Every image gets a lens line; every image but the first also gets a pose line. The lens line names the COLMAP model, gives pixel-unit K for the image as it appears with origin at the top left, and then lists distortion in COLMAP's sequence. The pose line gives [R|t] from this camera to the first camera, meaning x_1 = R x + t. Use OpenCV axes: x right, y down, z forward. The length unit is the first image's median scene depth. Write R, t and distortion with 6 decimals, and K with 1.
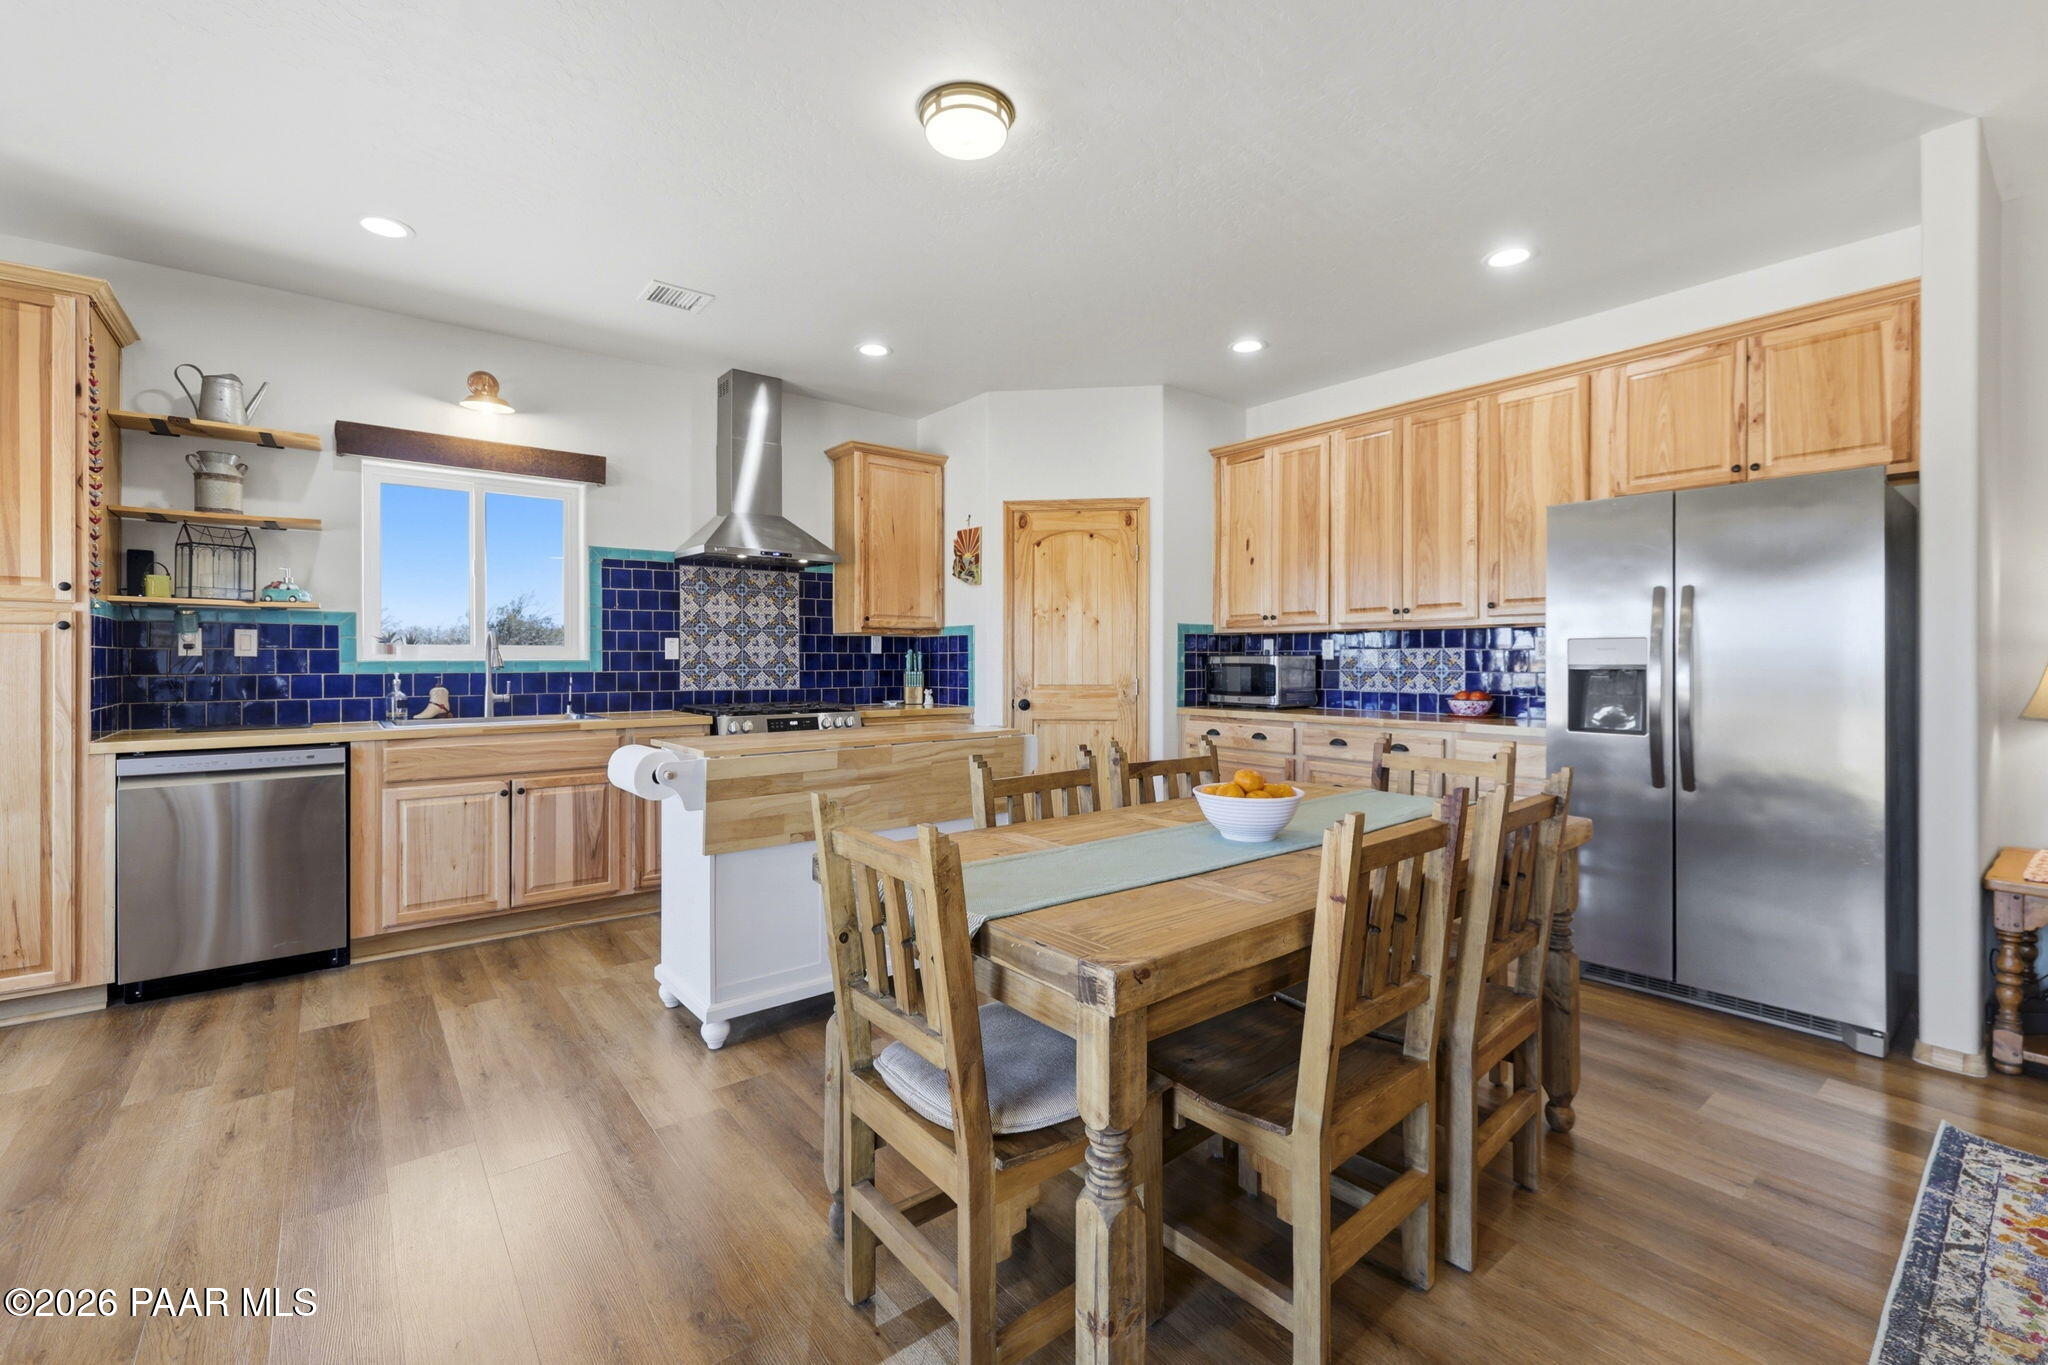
lens RADIAL K [[854.1, 0, 1024.0], [0, 854.1, 682.5], [0, 0, 1]] dist [-0.000974, -0.000276]
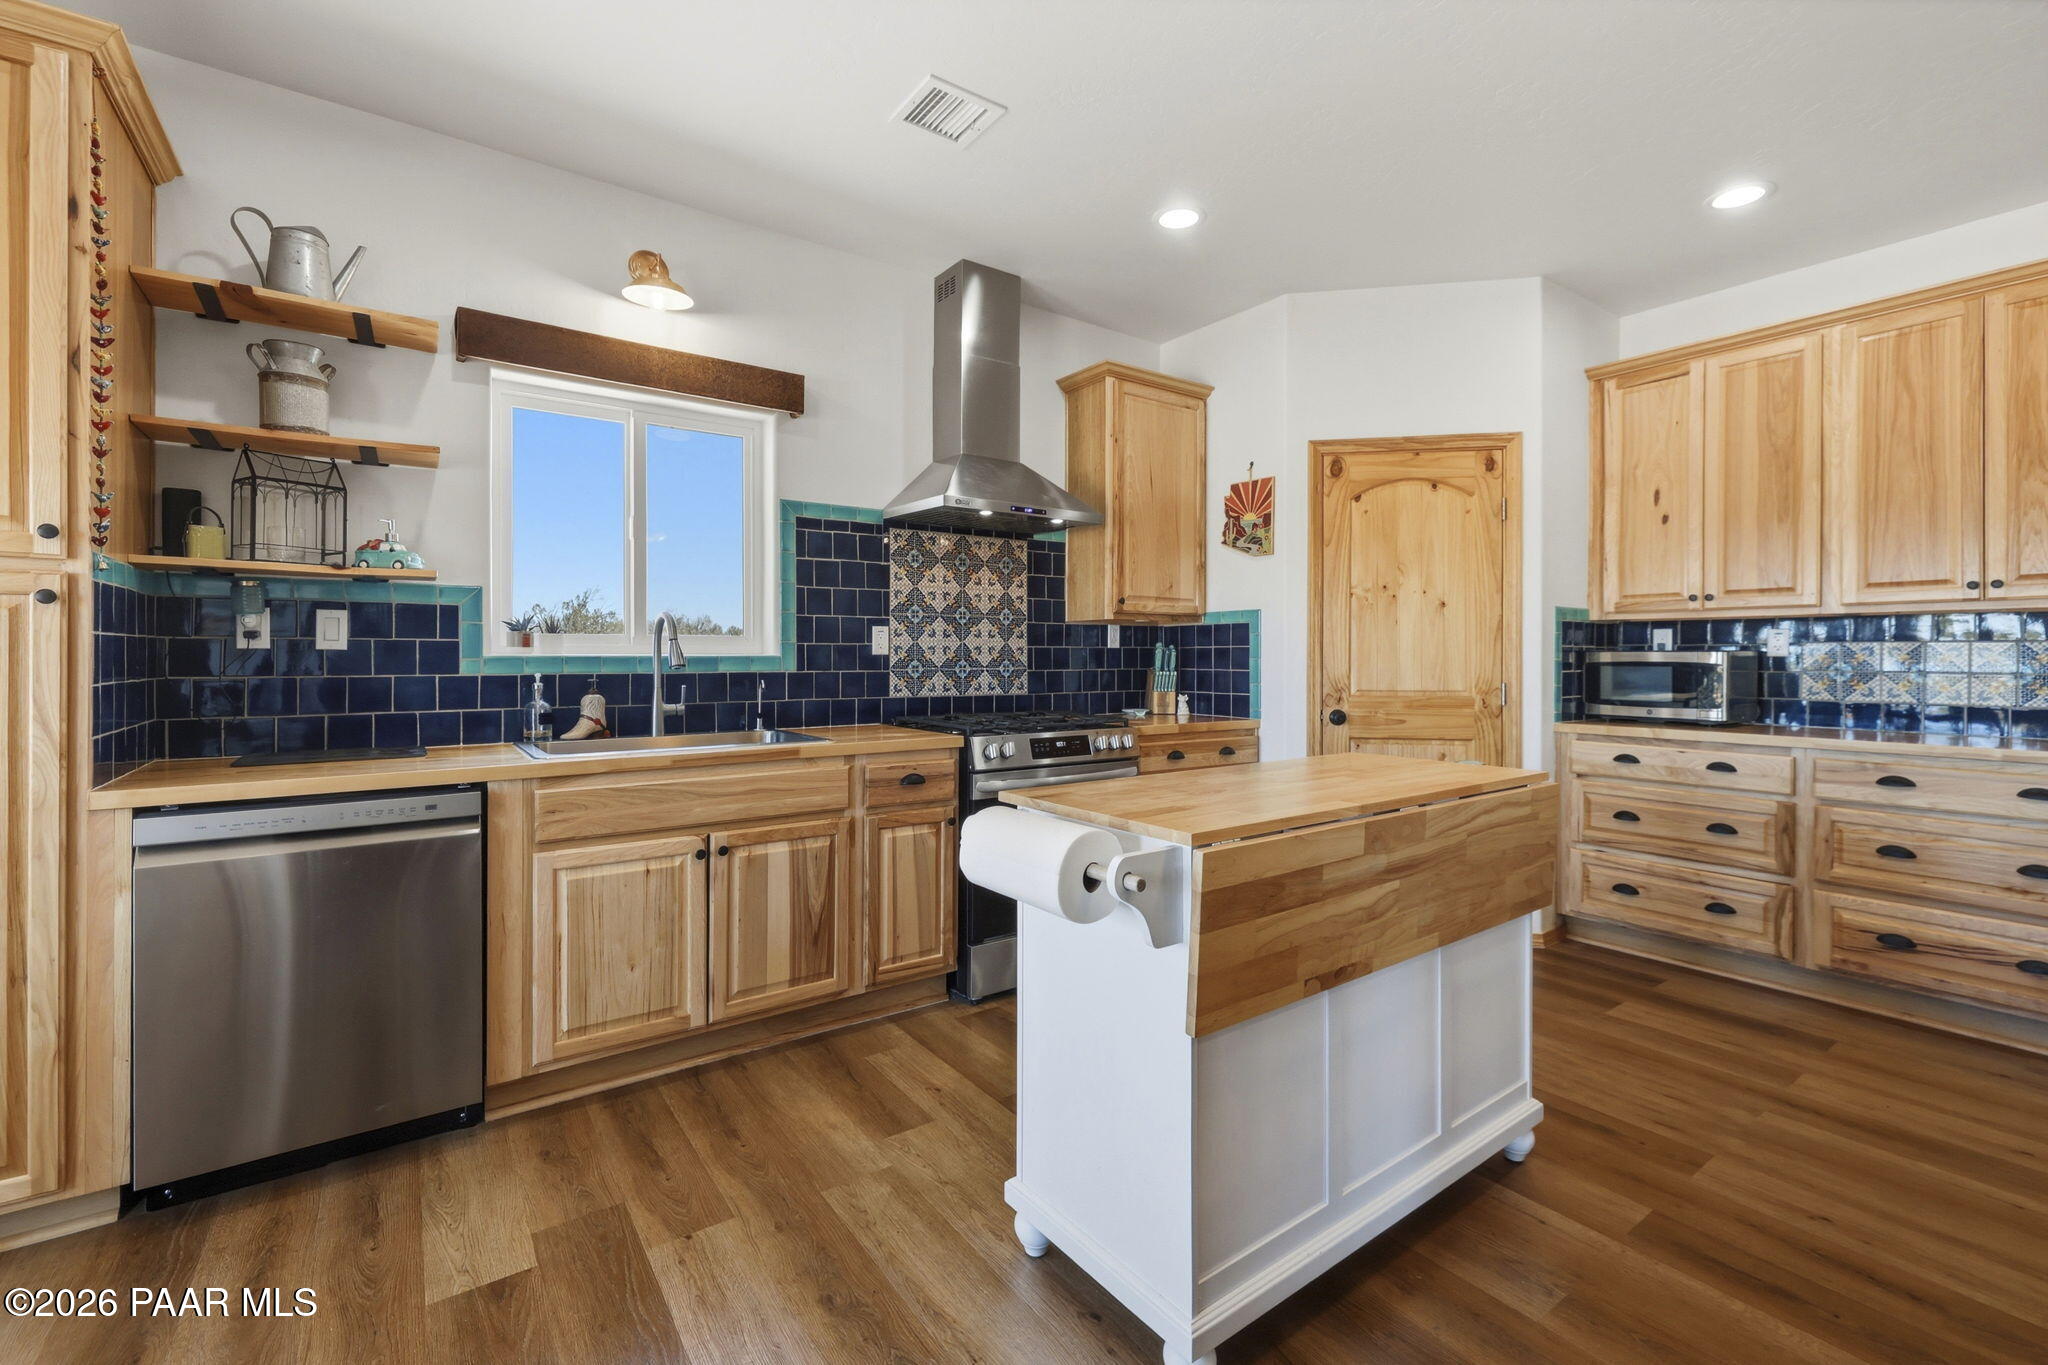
lens RADIAL K [[861.9, 0, 1024.3], [0, 861.9, 678.9], [0, 0, 1]] dist [0.000461, -0.000554]
pose [[0.998530, 0.003276, -0.054106, -0.299084], [-0.003244, 0.999995, 0.000677, -0.008785], [0.054108, -0.000500, 0.998535, 0.317501]]
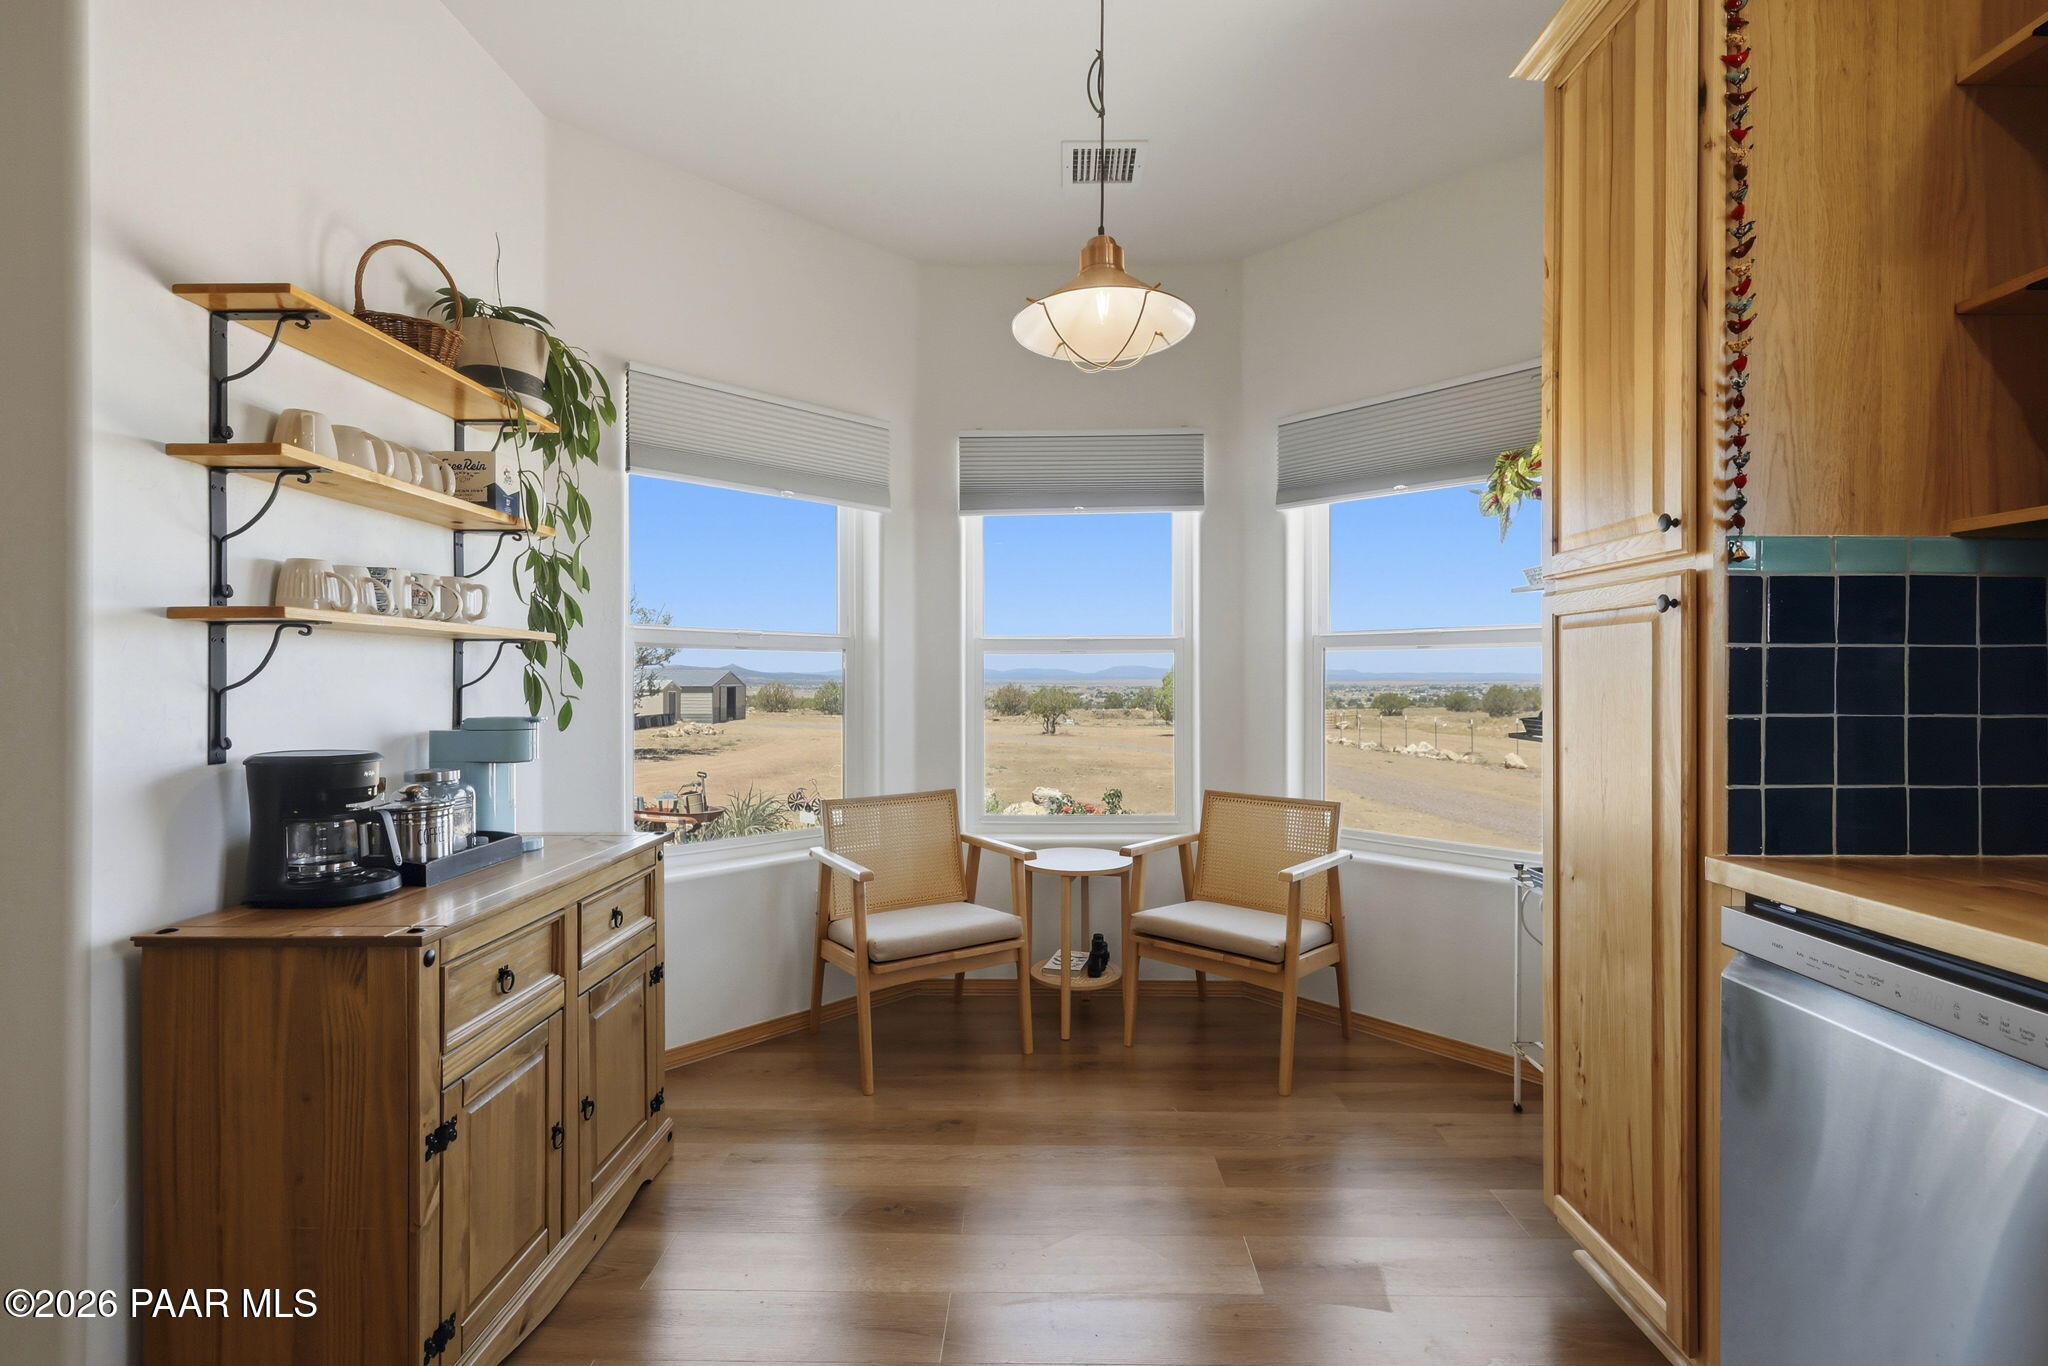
lens RADIAL K [[861.9, 0, 1024.3], [0, 861.9, 679.4], [0, 0, 1]] dist [0.000461, -0.000554]
pose [[-0.643896, 0.000283, -0.765113, -0.377128], [-0.014995, 0.999803, 0.012989, -0.018496], [0.764966, 0.019837, -0.643765, 0.759412]]
